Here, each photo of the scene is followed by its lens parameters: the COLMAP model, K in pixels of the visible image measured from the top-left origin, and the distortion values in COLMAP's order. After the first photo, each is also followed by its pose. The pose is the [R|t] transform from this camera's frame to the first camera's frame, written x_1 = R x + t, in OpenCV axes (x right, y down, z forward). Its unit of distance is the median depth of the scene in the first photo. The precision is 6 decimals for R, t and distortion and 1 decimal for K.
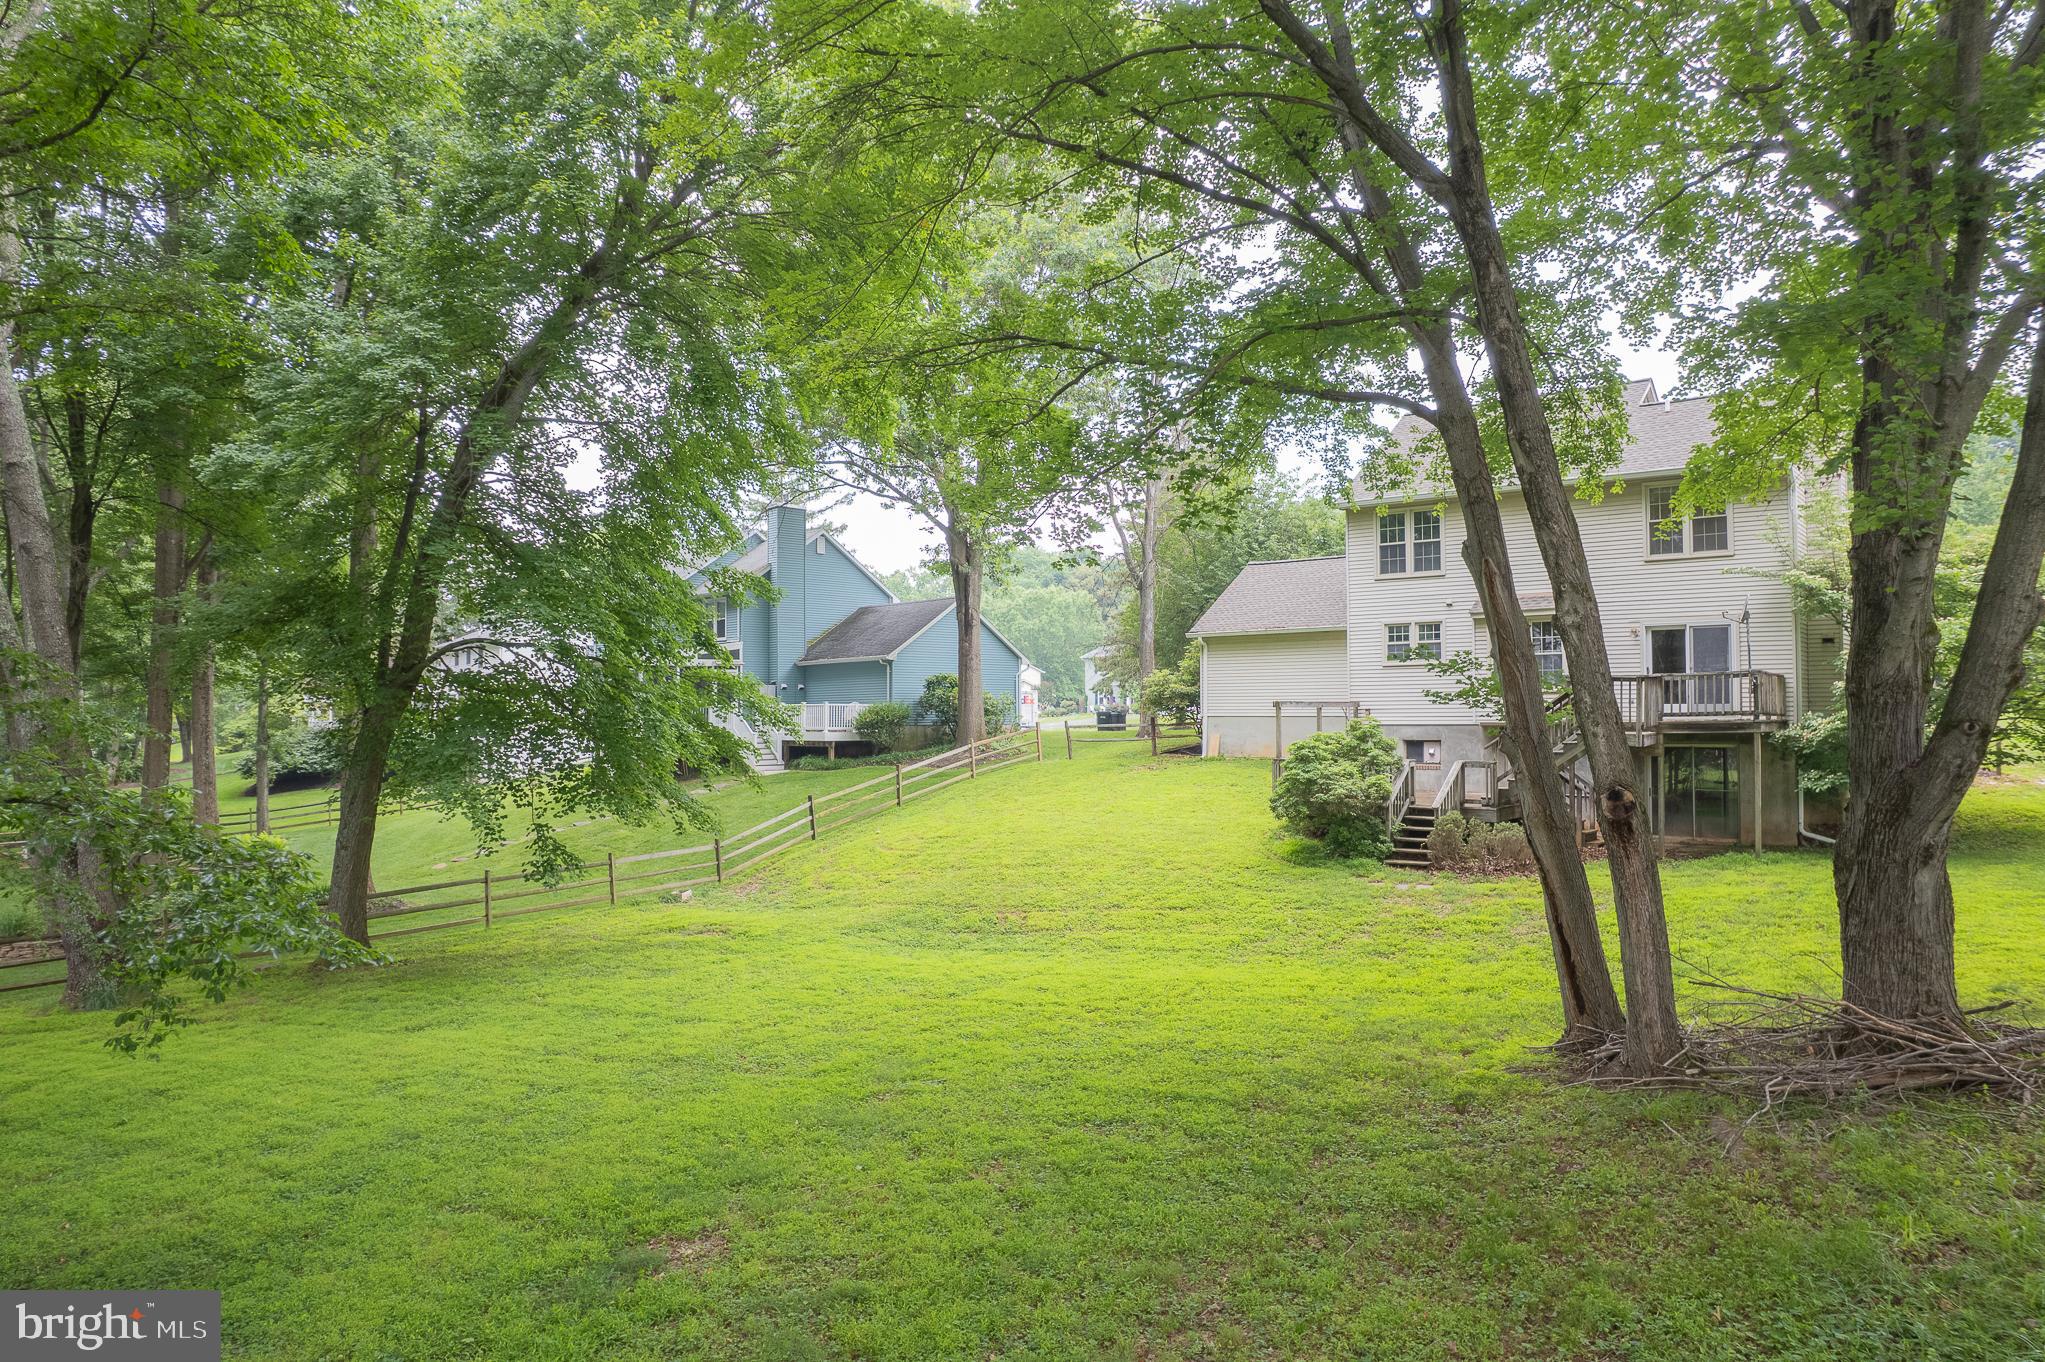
lens RADIAL K [[1298.3, 0, 1022.5], [0, 1298.3, 681.0], [0, 0, 1]] dist [-0.085684, 0.083388]
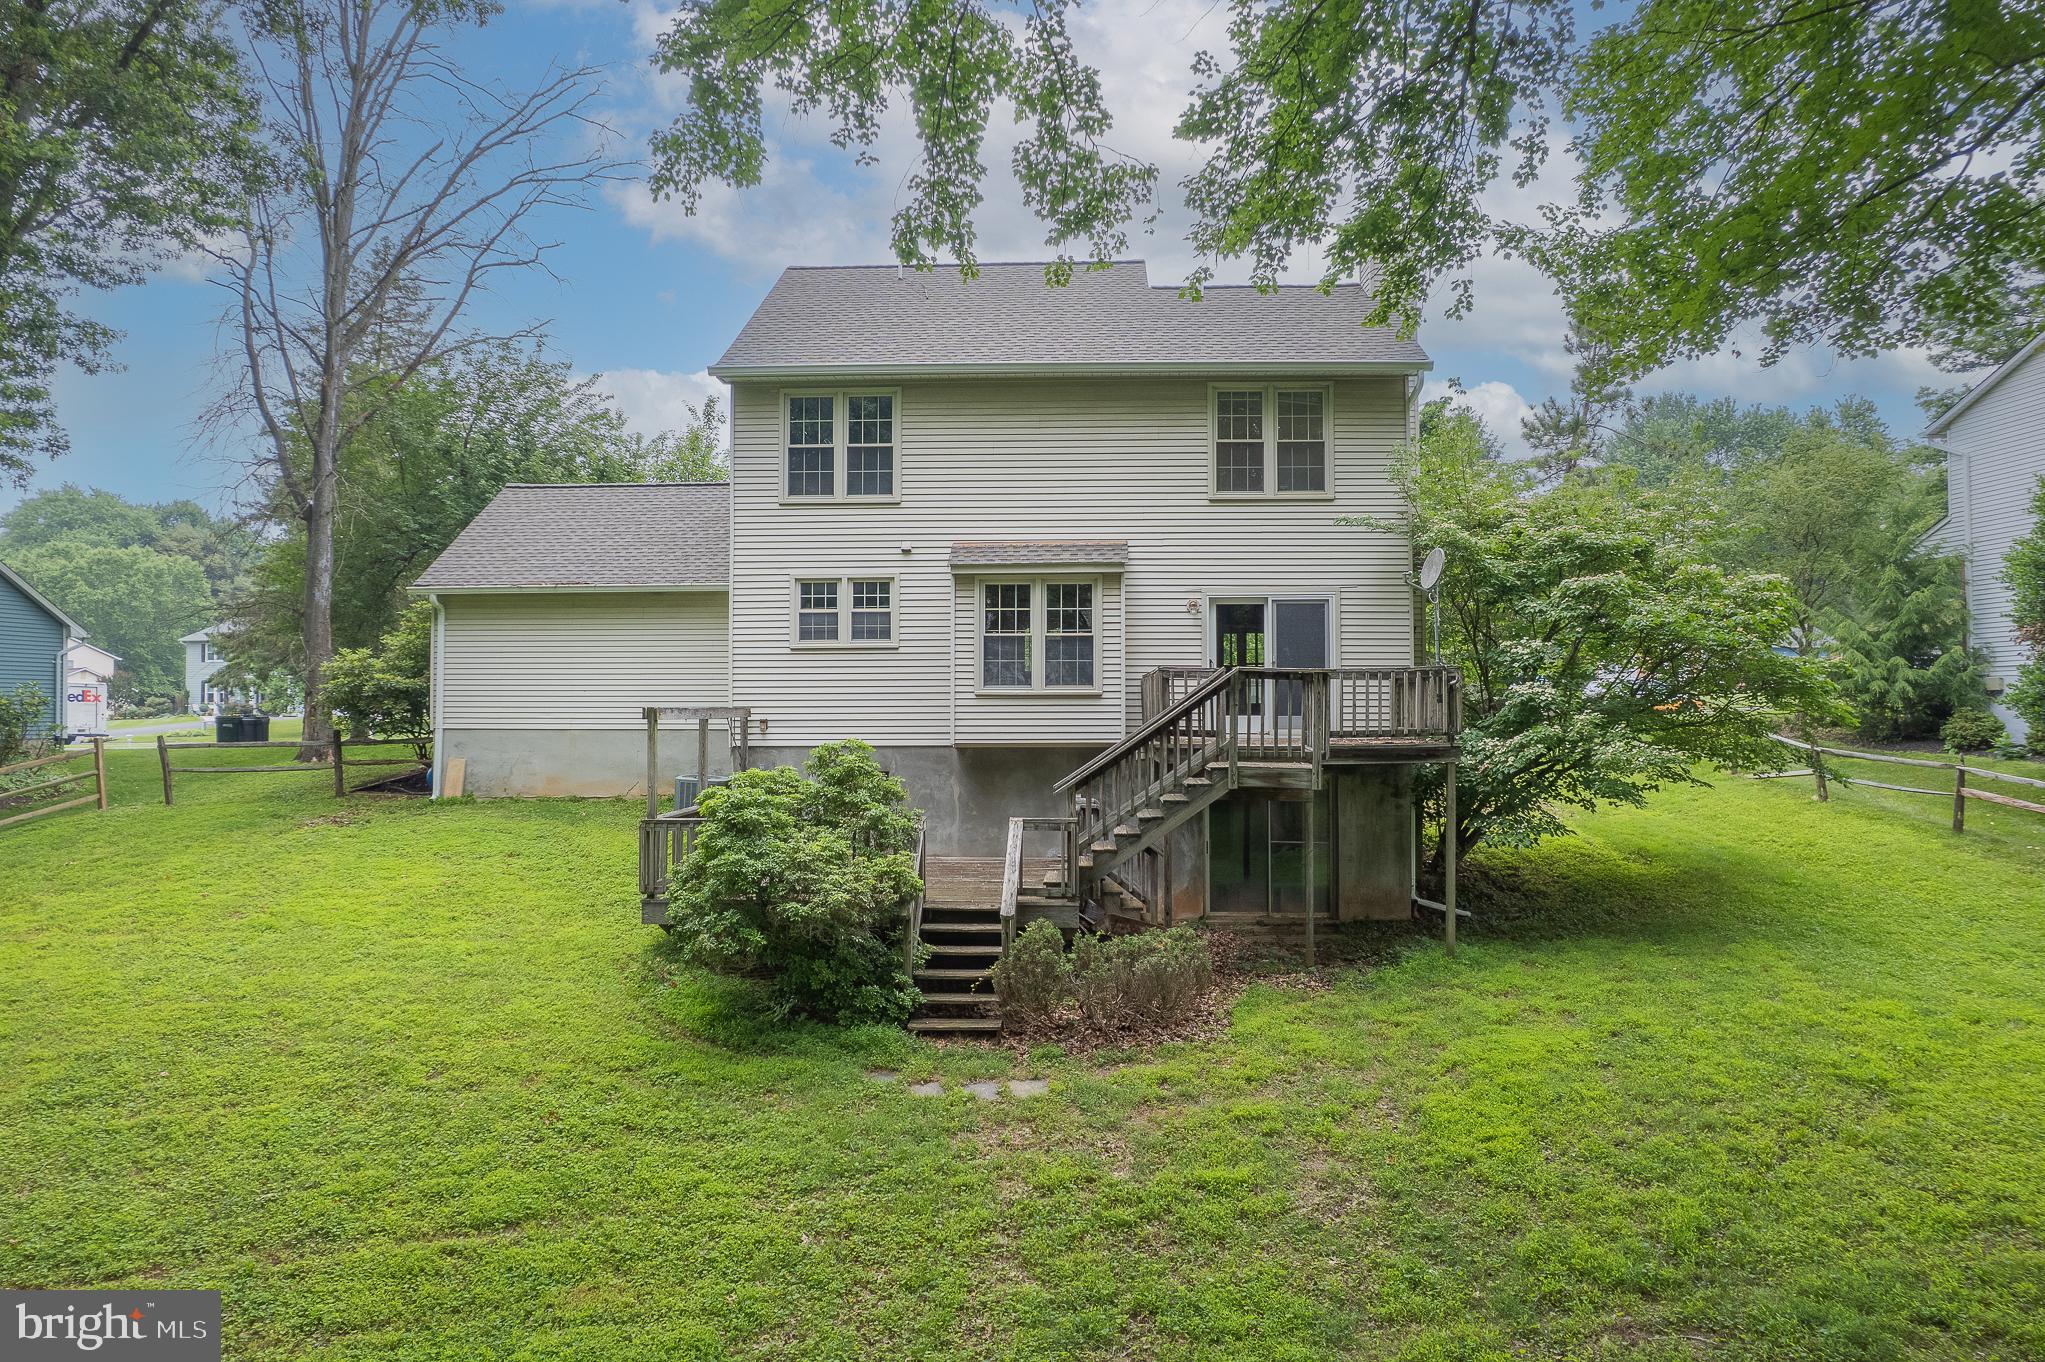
lens RADIAL K [[1298.3, 0, 1022.5], [0, 1298.3, 681.0], [0, 0, 1]] dist [-0.085684, 0.083388]
pose [[0.805558, 0.016882, 0.592276, 0.010922], [-0.016948, 0.999842, -0.005448, 0.004854], [-0.592274, -0.005649, 0.805717, 0.454651]]
